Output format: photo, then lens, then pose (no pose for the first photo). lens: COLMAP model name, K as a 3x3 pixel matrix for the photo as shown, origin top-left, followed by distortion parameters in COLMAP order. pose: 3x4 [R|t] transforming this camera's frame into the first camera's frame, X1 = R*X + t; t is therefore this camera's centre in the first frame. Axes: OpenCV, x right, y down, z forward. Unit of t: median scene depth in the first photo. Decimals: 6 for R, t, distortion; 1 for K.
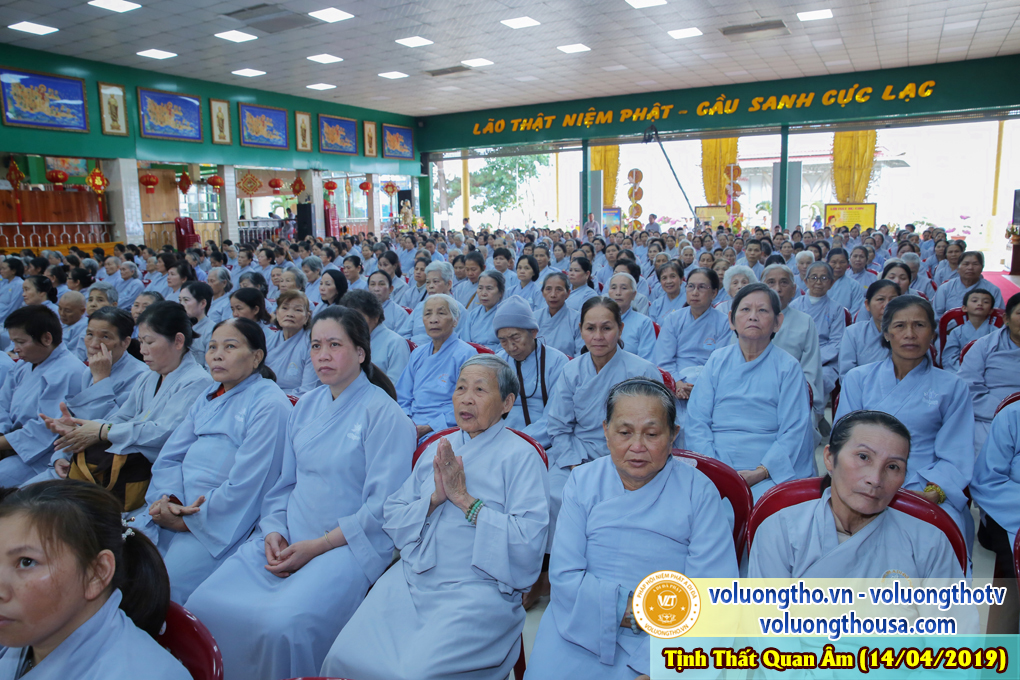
lens RADIAL K [[747.9, 0, 503.3], [0, 747.9, 318.2], [0, 0, 1]] dist [-0.044139, 0.050308]
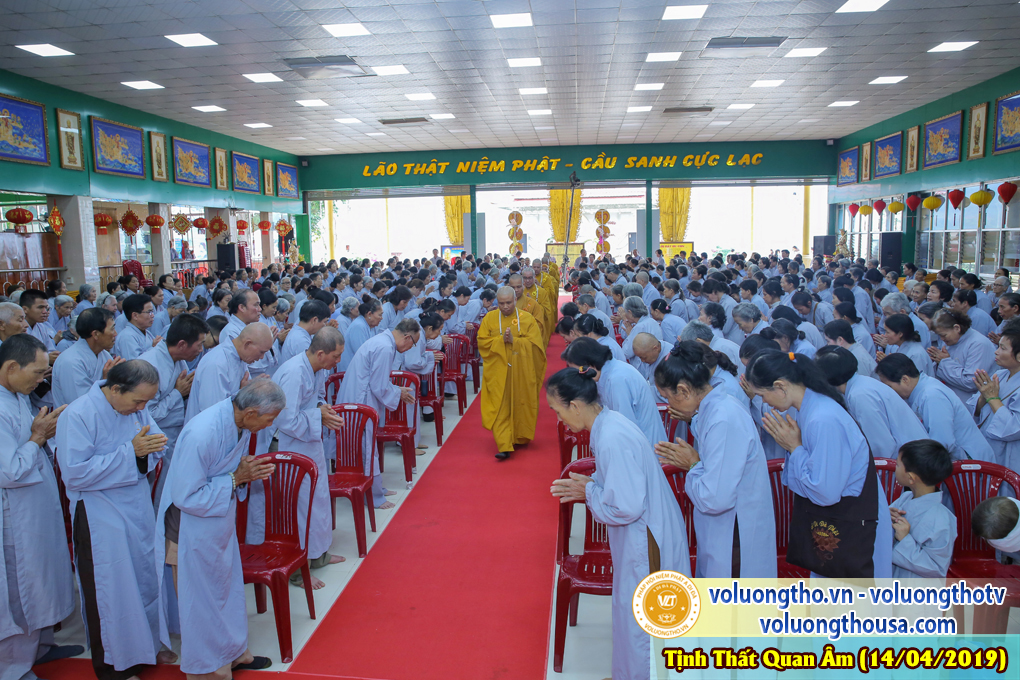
lens RADIAL K [[721.3, 0, 511.1], [0, 721.3, 332.9], [0, 0, 1]] dist [-0.076616, 0.086563]
pose [[0.912698, -0.050110, 0.405551, -0.310161], [0.056680, 0.998384, -0.004199, -0.014186], [-0.404685, 0.026819, 0.914063, 0.012187]]
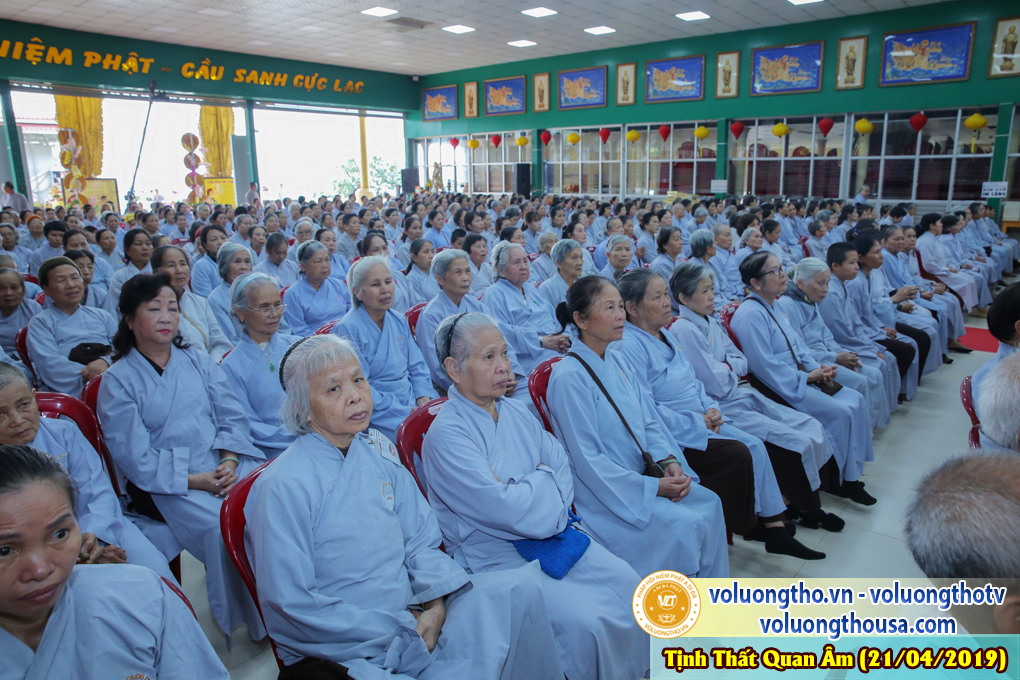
lens RADIAL K [[721.3, 0, 507.3], [0, 721.3, 345.1], [0, 0, 1]] dist [-0.076616, 0.086563]
pose [[0.162665, -0.206223, 0.964890, -0.578639], [0.143021, 0.972514, 0.183741, -0.052378], [-0.976261, 0.108111, 0.187689, 0.470784]]
